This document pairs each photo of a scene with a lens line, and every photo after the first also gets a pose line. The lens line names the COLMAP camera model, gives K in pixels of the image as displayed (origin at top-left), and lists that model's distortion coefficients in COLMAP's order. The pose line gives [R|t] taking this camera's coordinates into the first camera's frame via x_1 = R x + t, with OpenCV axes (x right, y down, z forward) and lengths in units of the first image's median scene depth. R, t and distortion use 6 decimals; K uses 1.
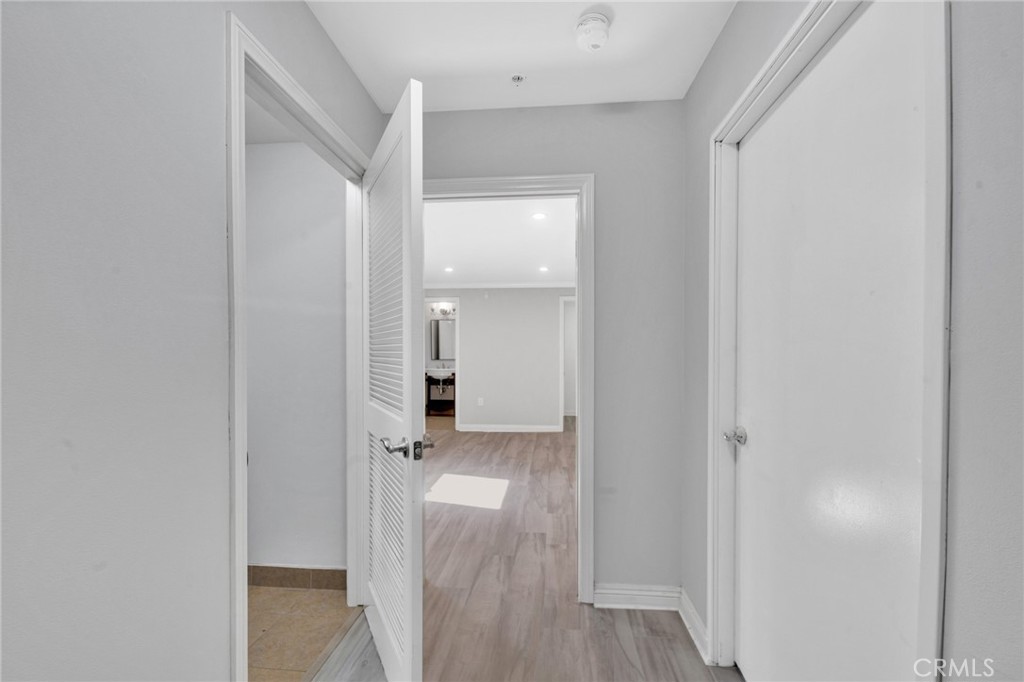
lens RADIAL K [[412.6, 0, 518.0], [0, 412.6, 357.6], [0, 0, 1]] dist [0.016056, -0.010000]
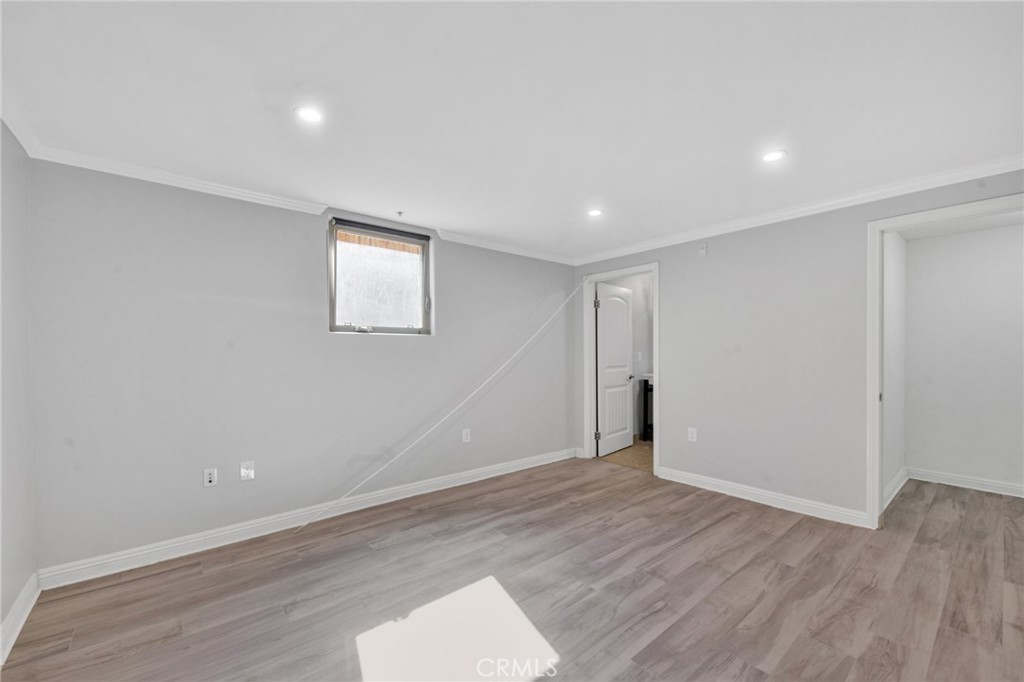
lens RADIAL K [[412.6, 0, 518.0], [0, 412.6, 357.6], [0, 0, 1]] dist [0.016056, -0.010000]
pose [[0.709945, 0.005665, -0.704234, 0.200747], [-0.003389, 0.999984, 0.004627, -0.006202], [0.704249, -0.000898, 0.709953, 0.561876]]
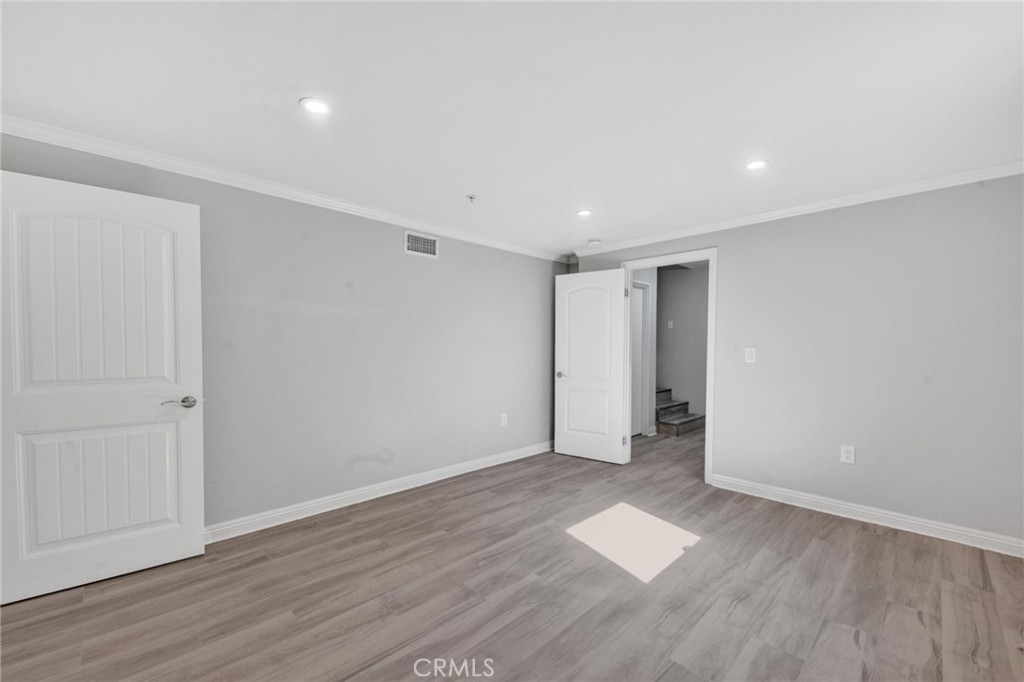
lens RADIAL K [[412.6, 0, 518.0], [0, 412.6, 357.6], [0, 0, 1]] dist [0.016056, -0.010000]
pose [[-0.762424, -0.020453, 0.646754, -0.342122], [0.004233, 0.999321, 0.036593, -0.015908], [-0.647064, 0.030637, -0.761820, 1.307298]]
